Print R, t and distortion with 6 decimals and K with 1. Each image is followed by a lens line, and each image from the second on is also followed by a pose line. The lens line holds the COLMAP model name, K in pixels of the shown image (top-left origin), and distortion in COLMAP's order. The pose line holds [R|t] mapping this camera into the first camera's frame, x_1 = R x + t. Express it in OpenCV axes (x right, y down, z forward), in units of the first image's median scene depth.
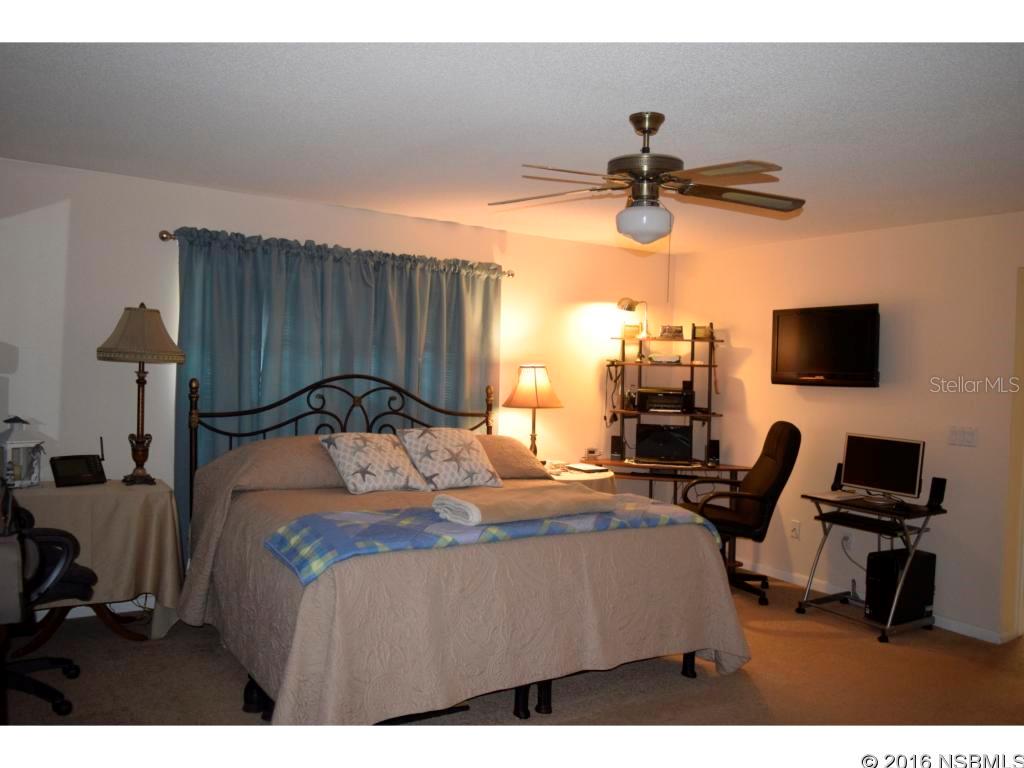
lens RADIAL K [[799.3, 0, 512.0], [0, 799.3, 387.7], [0, 0, 1]] dist [-0.006432, -0.000855]
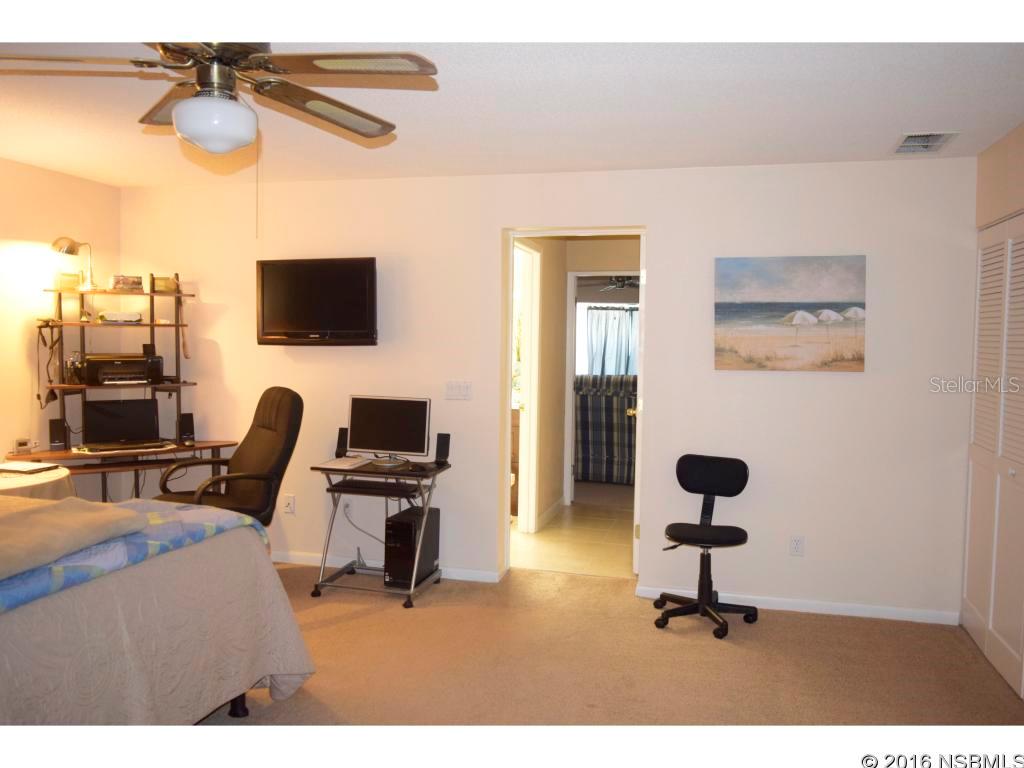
lens RADIAL K [[799.3, 0, 511.0], [0, 799.3, 376.4], [0, 0, 1]] dist [-0.006432, -0.000855]
pose [[0.732423, -0.055219, 0.678607, -0.076745], [0.029079, 0.998333, 0.049851, -0.006631], [-0.680229, -0.016779, 0.732808, 0.178607]]
